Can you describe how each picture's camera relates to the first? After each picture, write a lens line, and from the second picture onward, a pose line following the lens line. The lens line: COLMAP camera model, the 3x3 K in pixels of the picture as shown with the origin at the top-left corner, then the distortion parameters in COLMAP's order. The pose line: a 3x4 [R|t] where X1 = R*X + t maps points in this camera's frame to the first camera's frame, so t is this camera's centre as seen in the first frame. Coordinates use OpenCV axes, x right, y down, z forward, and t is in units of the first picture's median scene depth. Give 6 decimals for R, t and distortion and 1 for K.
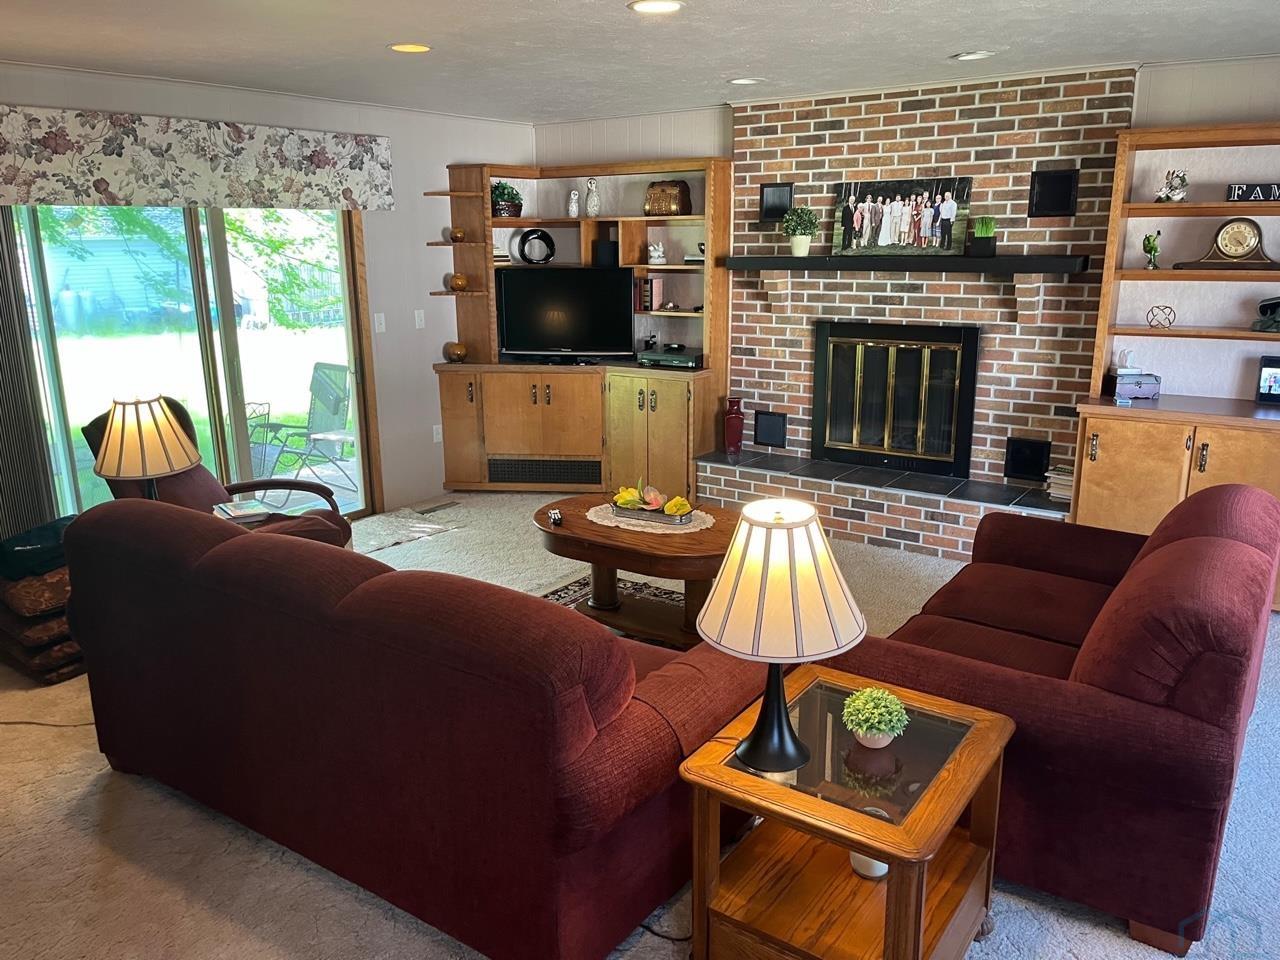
lens RADIAL K [[970.5, 0, 633.9], [0, 970.5, 477.6], [0, 0, 1]] dist [0.036816, -0.050516]
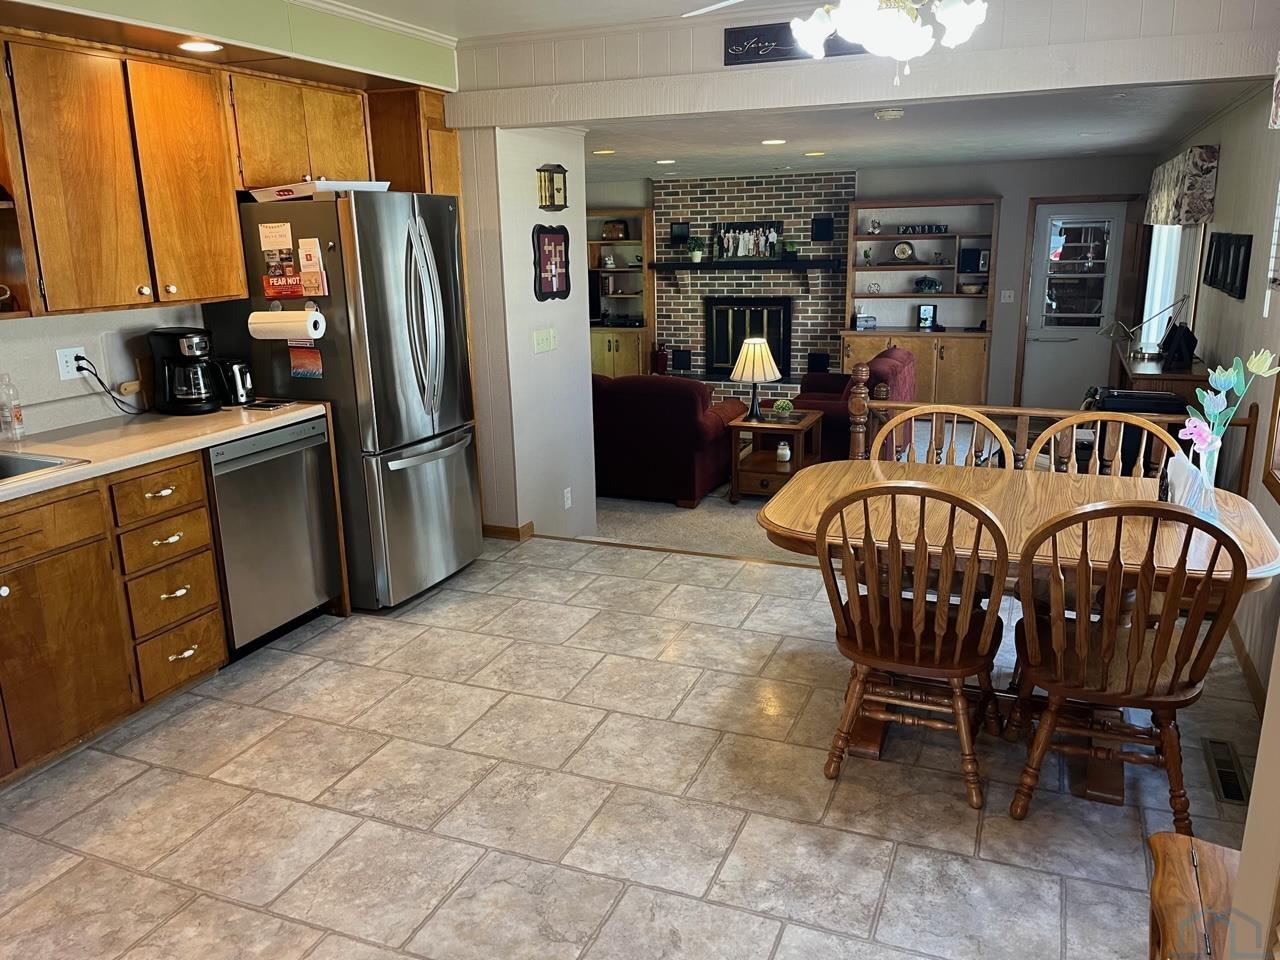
lens RADIAL K [[970.5, 0, 648.4], [0, 970.5, 491.4], [0, 0, 1]] dist [0.036816, -0.050516]
pose [[0.972760, -0.068591, 0.221437, -0.355250], [0.067047, 0.997645, 0.014488, 0.173400], [-0.221909, 0.000754, 0.975067, -0.778297]]
